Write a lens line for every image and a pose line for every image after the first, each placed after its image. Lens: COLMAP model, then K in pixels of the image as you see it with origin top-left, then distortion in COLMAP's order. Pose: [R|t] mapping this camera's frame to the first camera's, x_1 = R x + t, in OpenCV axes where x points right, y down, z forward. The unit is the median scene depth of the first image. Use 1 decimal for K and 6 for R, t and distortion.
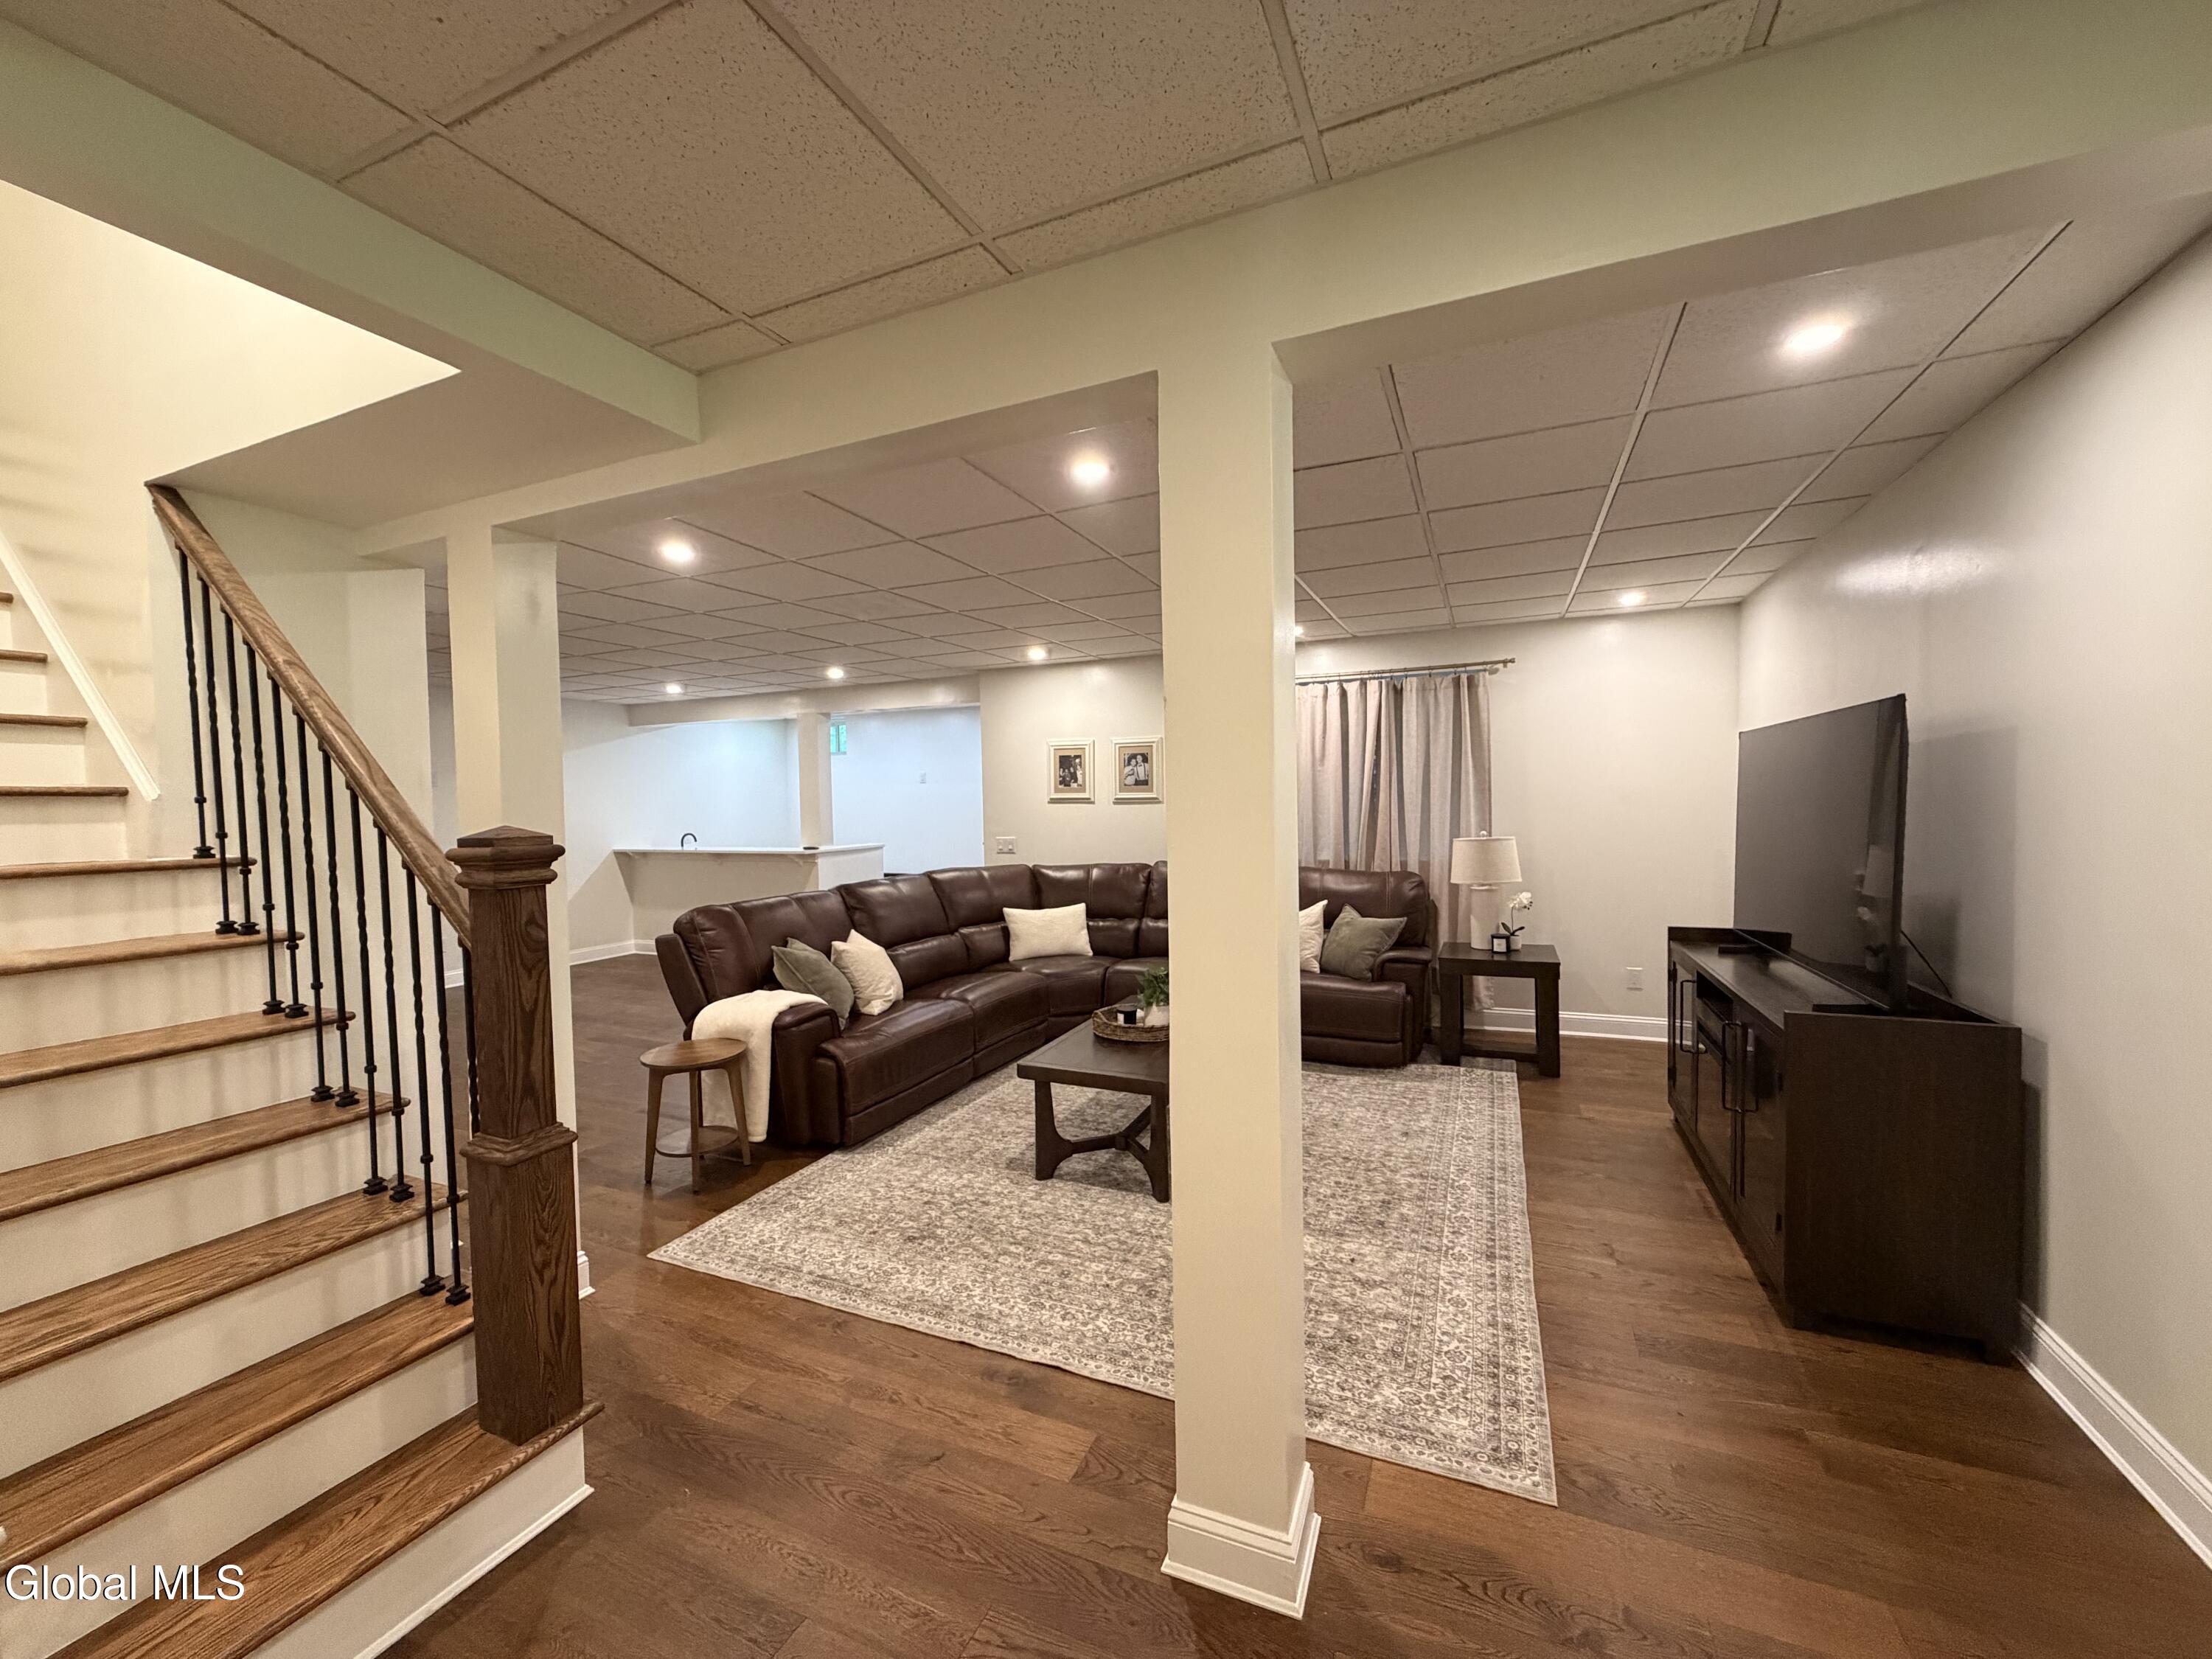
lens RADIAL K [[883.2, 0, 1101.7], [0, 883.2, 835.9], [0, 0, 1]] dist [-0.001136, -0.000036]
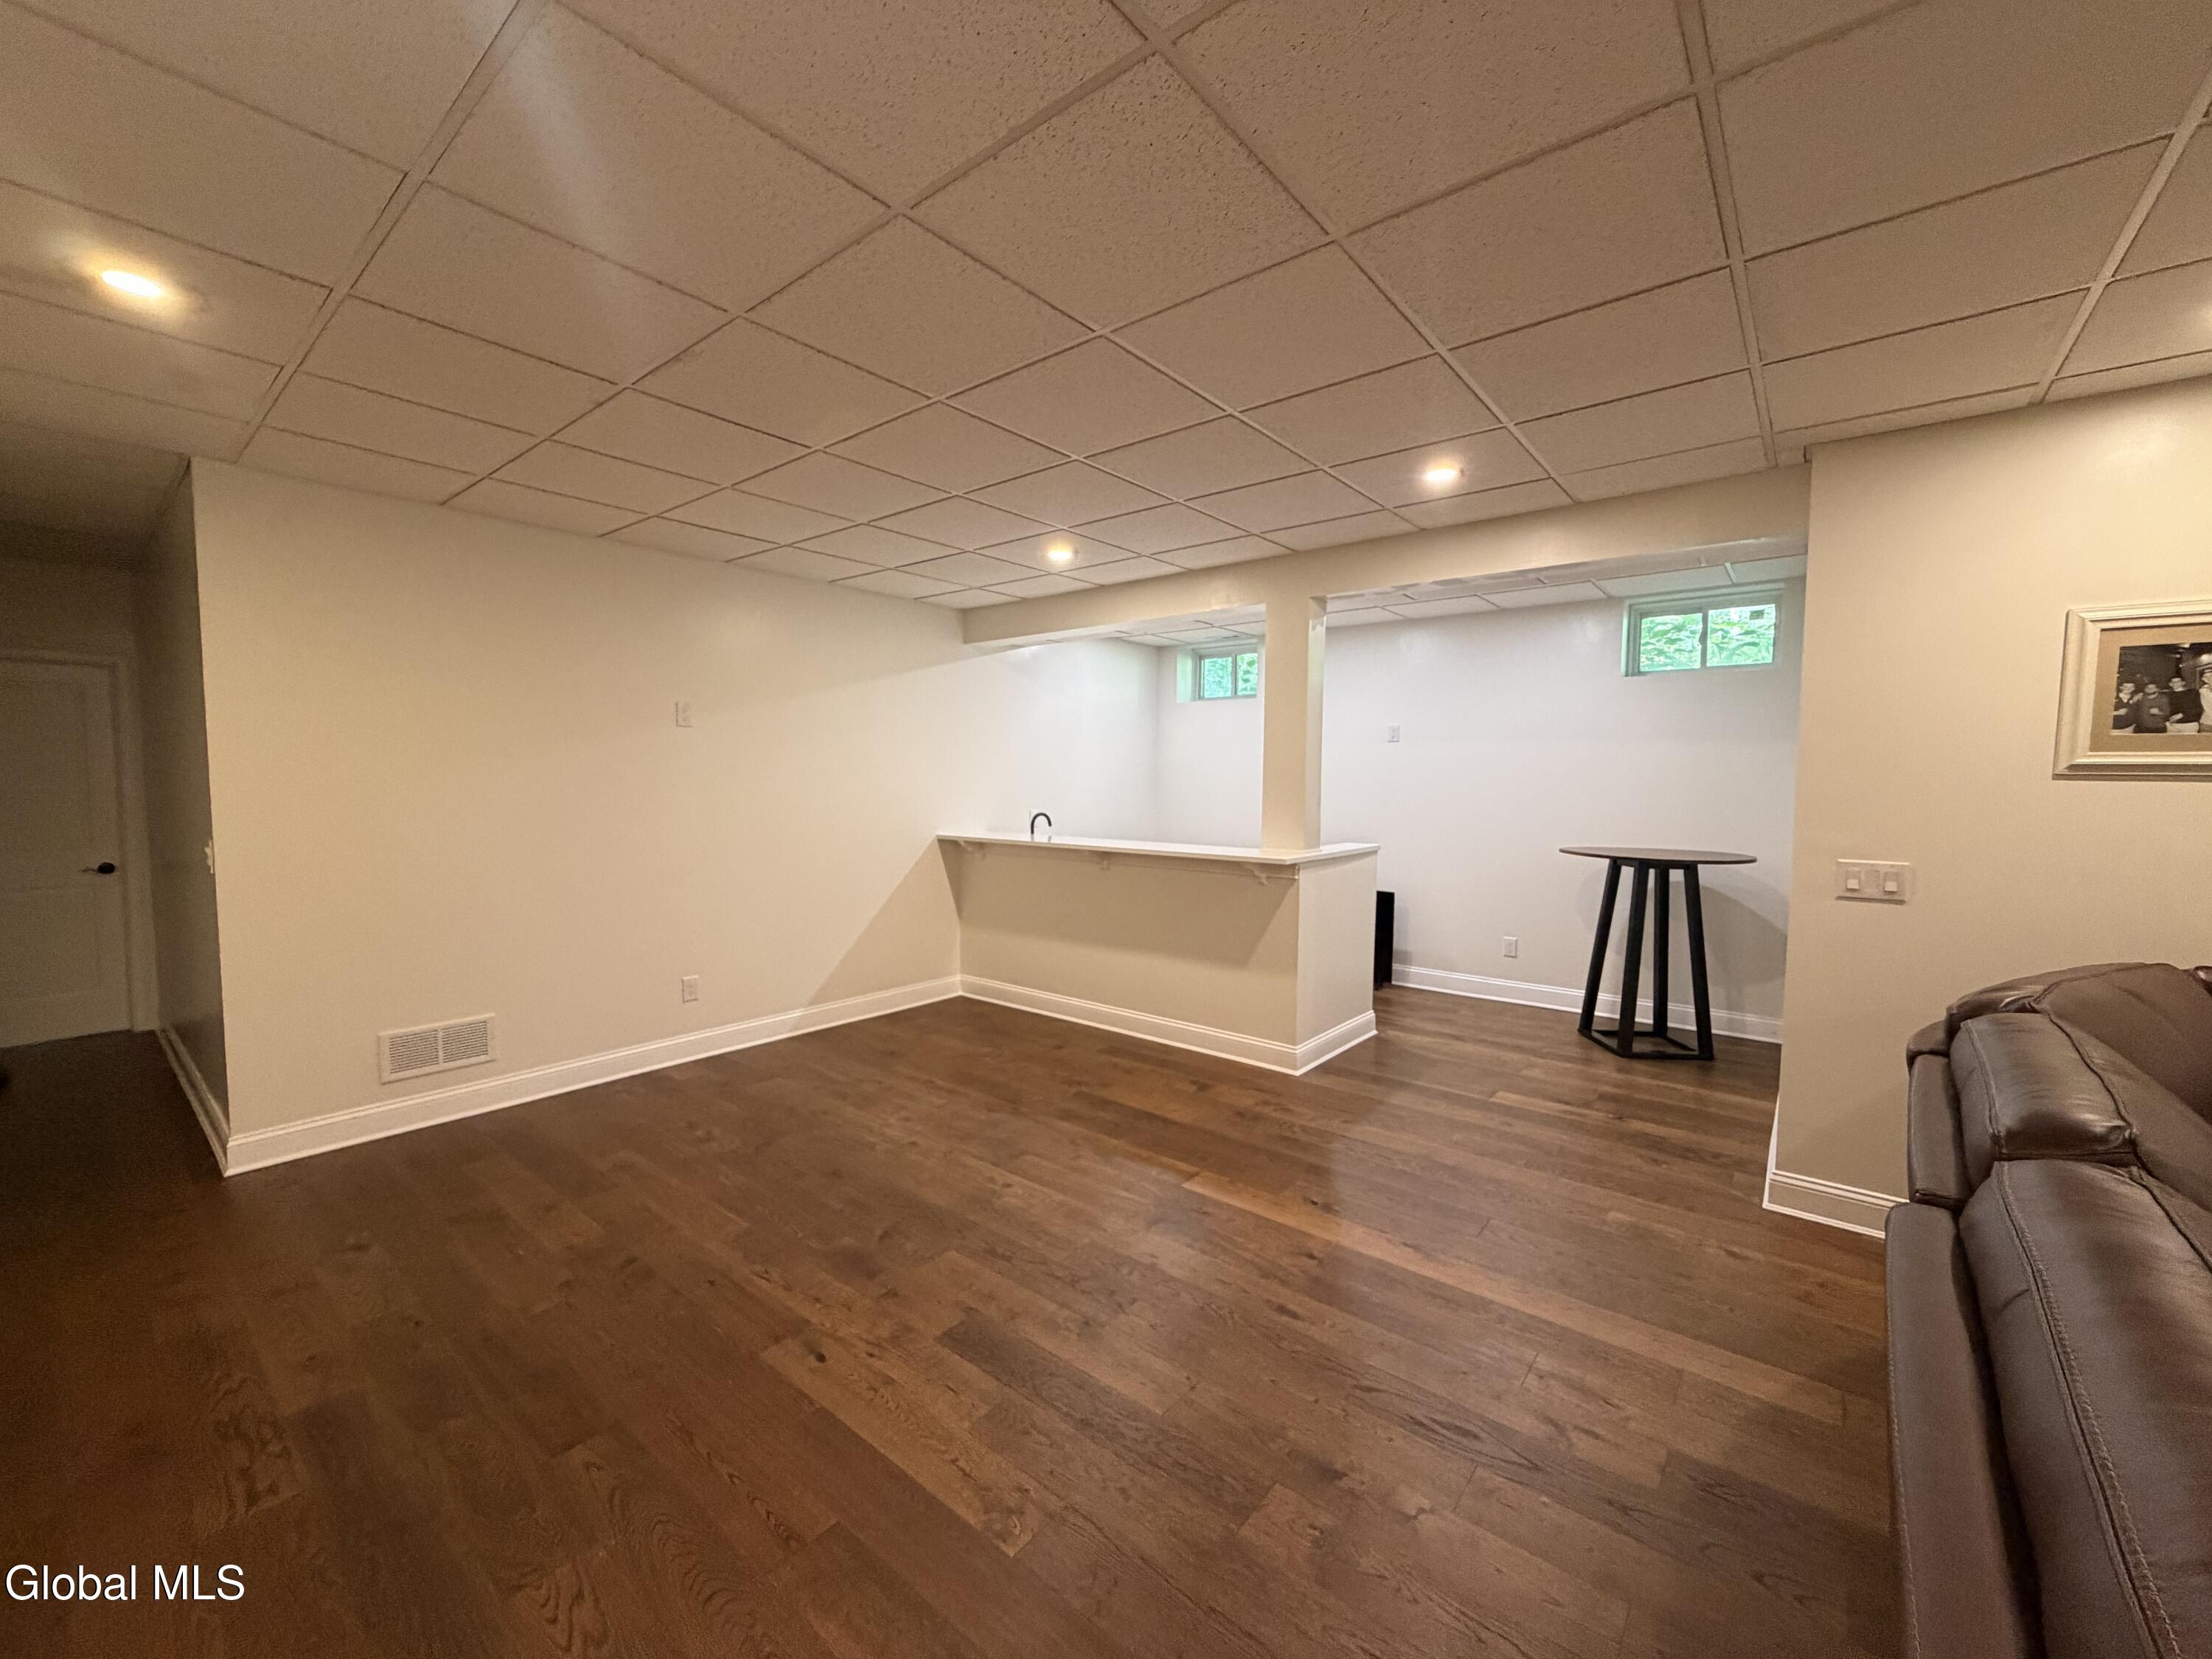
lens RADIAL K [[883.2, 0, 1106.2], [0, 883.2, 834.2], [0, 0, 1]] dist [-0.001136, -0.000036]
pose [[0.965371, 0.039704, -0.257841, -0.272343], [-0.033569, 0.999040, 0.028157, -0.008068], [0.258712, -0.018526, 0.965777, 0.418421]]
